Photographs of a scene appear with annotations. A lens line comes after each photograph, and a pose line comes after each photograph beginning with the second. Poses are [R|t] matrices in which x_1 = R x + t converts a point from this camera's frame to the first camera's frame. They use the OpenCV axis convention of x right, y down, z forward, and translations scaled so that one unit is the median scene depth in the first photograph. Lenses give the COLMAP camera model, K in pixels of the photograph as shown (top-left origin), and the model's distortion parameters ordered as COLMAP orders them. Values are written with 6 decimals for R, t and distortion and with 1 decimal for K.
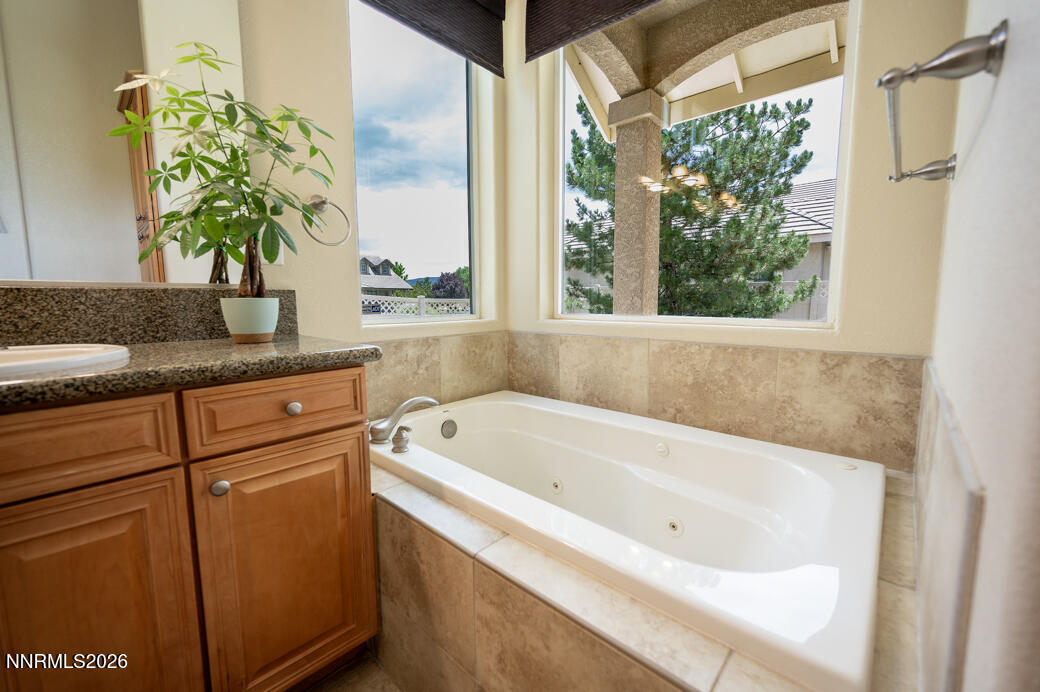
lens RADIAL K [[413.1, 0, 519.2], [0, 413.1, 343.2], [0, 0, 1]] dist [0.000251, 0.000141]
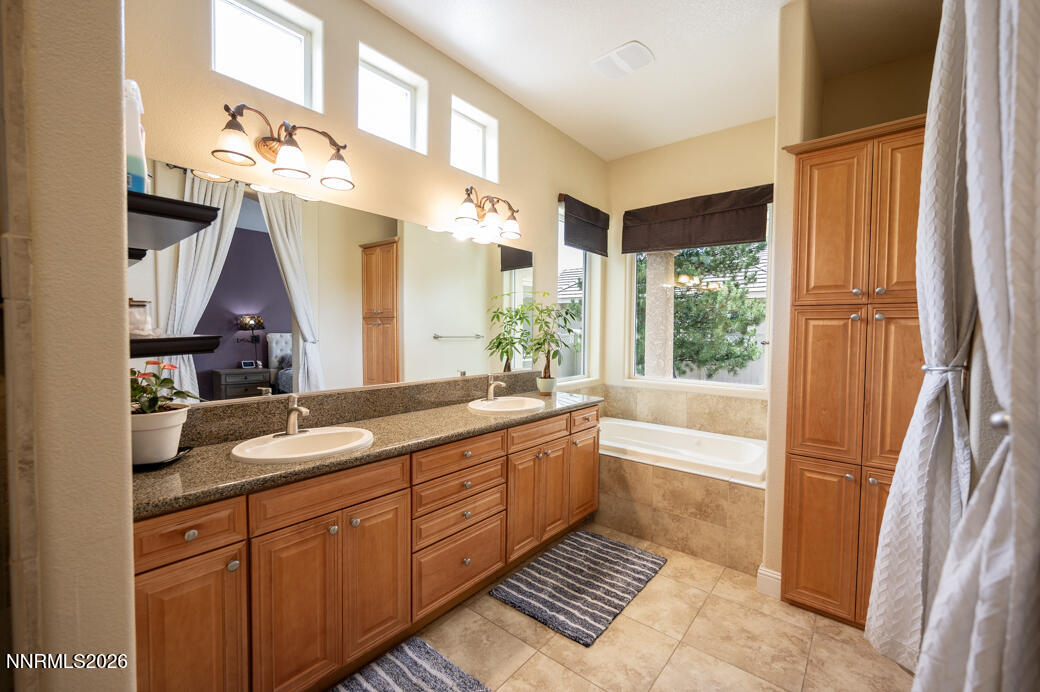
lens RADIAL K [[421.0, 0, 521.8], [0, 421.0, 344.0], [0, 0, 1]] dist [-0.002758, 0.000128]
pose [[0.998370, 0.013235, 0.055524, -0.660068], [-0.009080, 0.997185, -0.074427, -0.086455], [-0.056353, 0.073802, 0.995679, -1.133791]]
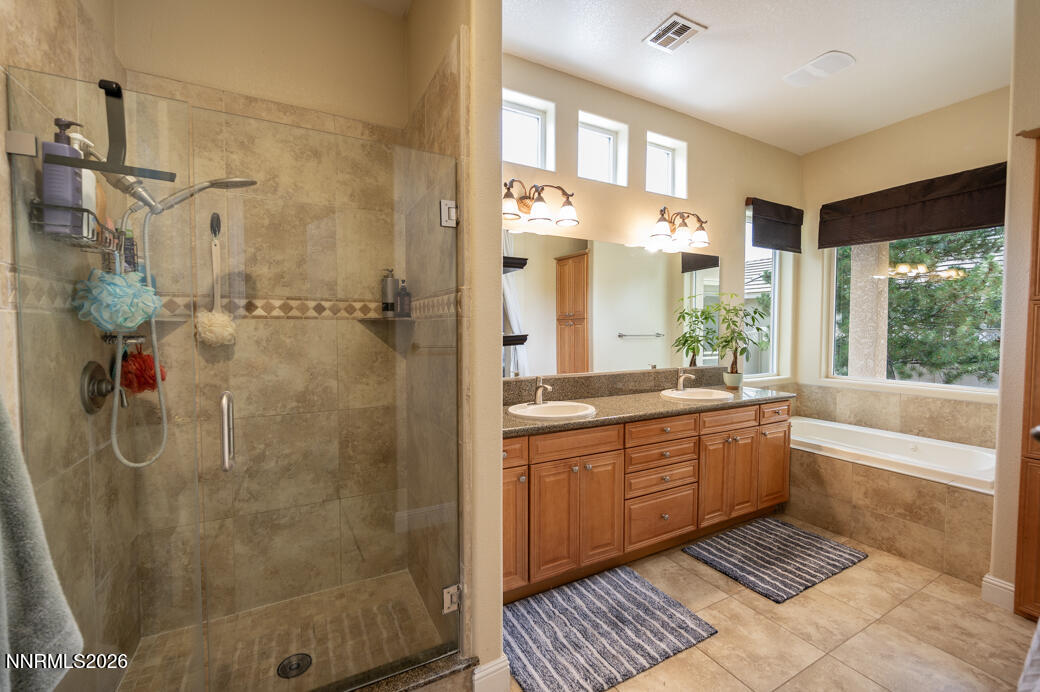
lens RADIAL K [[421.0, 0, 521.8], [0, 421.0, 344.0], [0, 0, 1]] dist [-0.002758, 0.000128]
pose [[0.945864, 0.016893, -0.324124, -0.751504], [-0.039236, 0.997272, -0.062521, -0.049880], [0.322184, 0.071854, 0.943946, -1.497162]]
